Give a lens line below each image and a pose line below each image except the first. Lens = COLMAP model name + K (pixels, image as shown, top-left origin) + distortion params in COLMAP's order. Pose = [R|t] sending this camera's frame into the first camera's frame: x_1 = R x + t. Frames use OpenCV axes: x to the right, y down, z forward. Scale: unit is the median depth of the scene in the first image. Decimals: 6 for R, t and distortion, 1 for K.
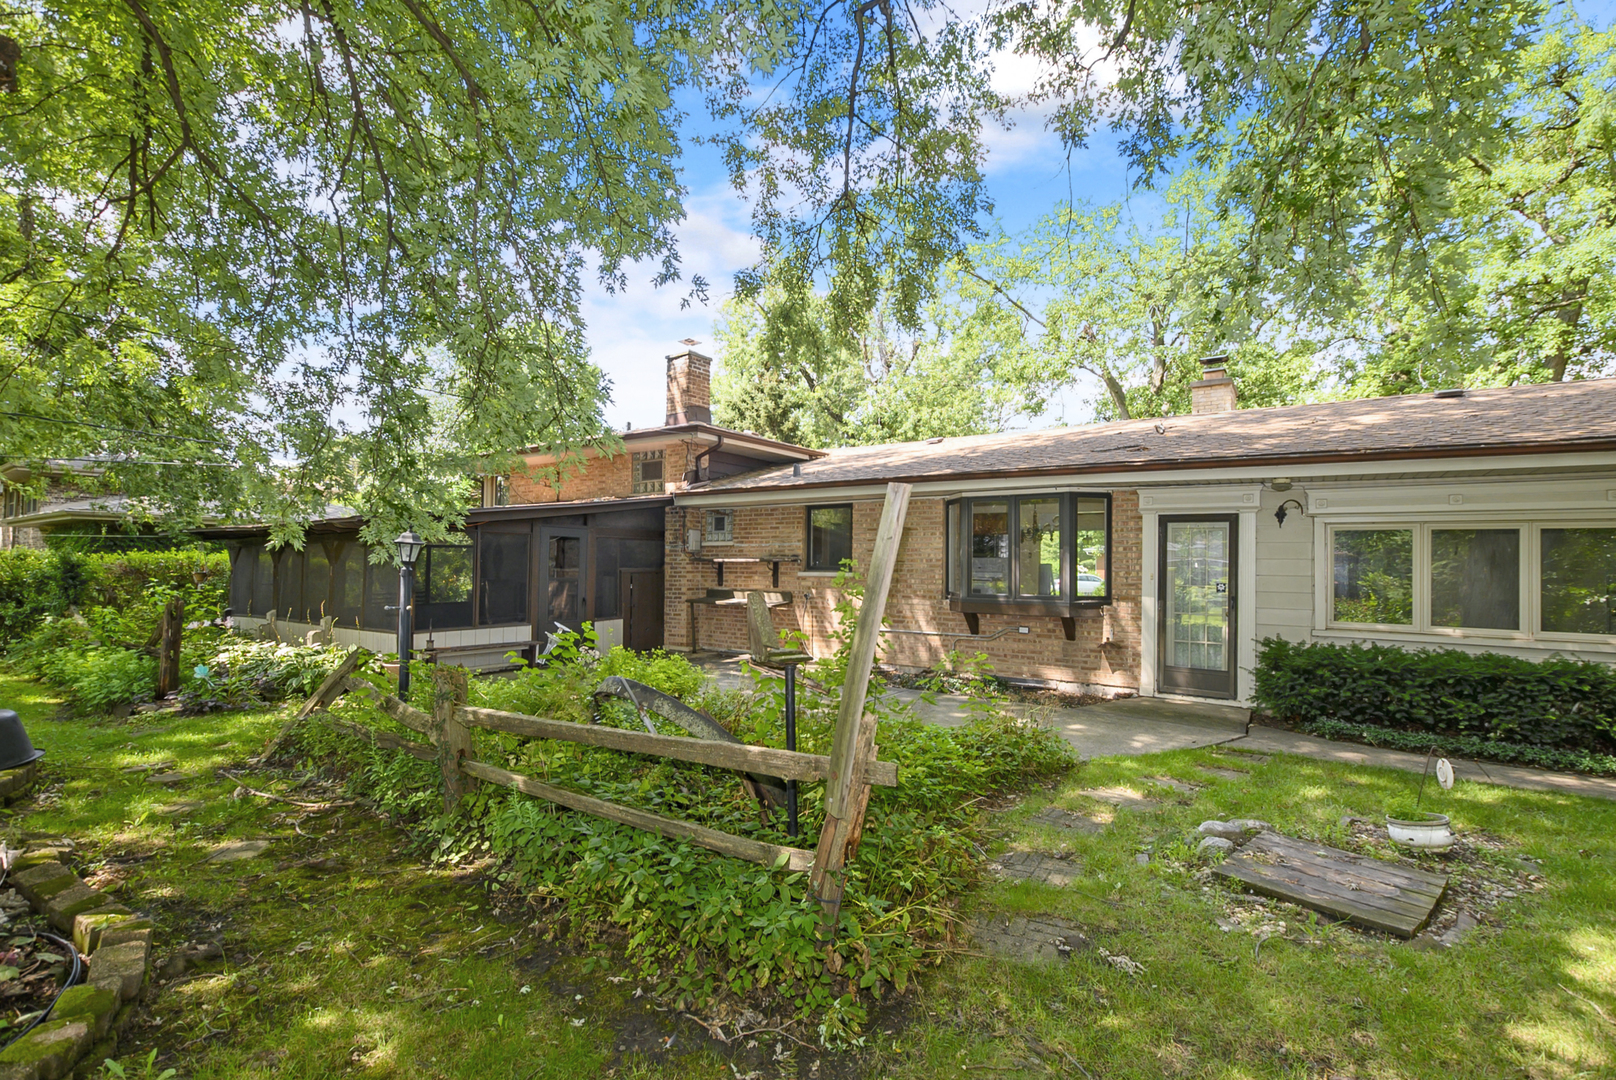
lens RADIAL K [[712.8, 0, 813.9], [0, 712.8, 552.6], [0, 0, 1]] dist [0.011796, -0.005703]
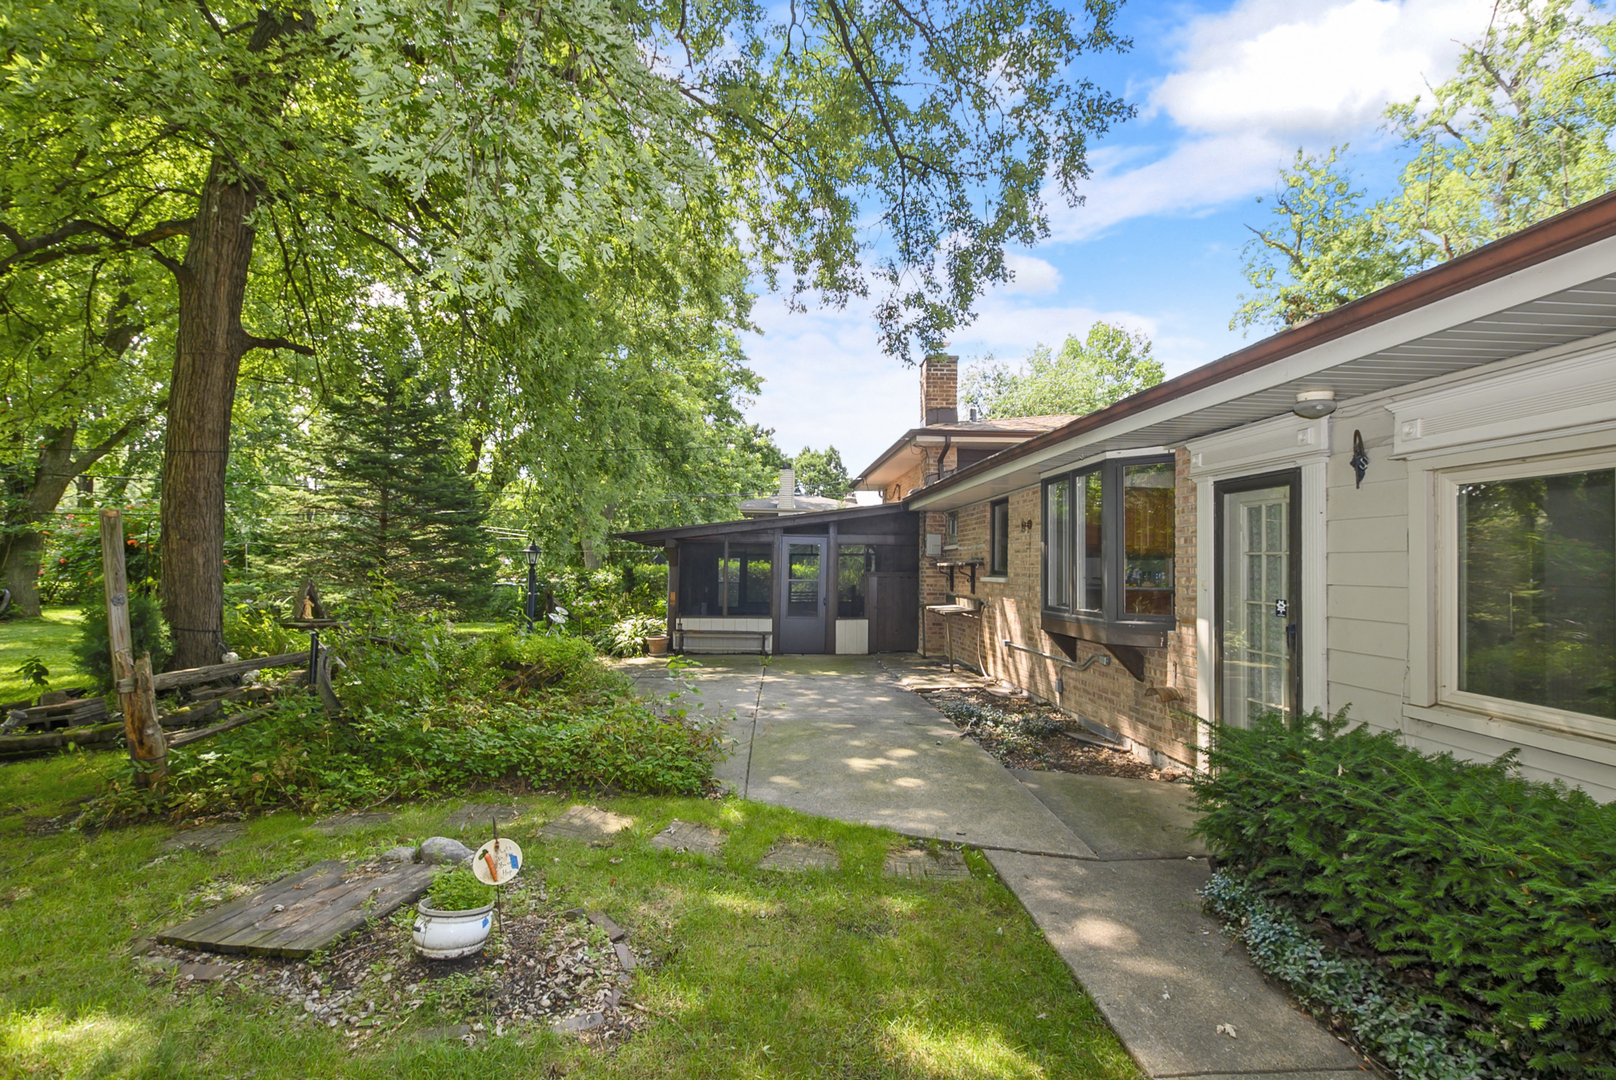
lens RADIAL K [[712.8, 0, 813.9], [0, 712.8, 552.6], [0, 0, 1]] dist [0.011796, -0.005703]
pose [[0.633489, -0.017003, -0.773565, 0.702072], [0.004328, 0.999821, -0.018433, 0.015041], [0.773739, 0.008329, 0.633449, 0.355195]]
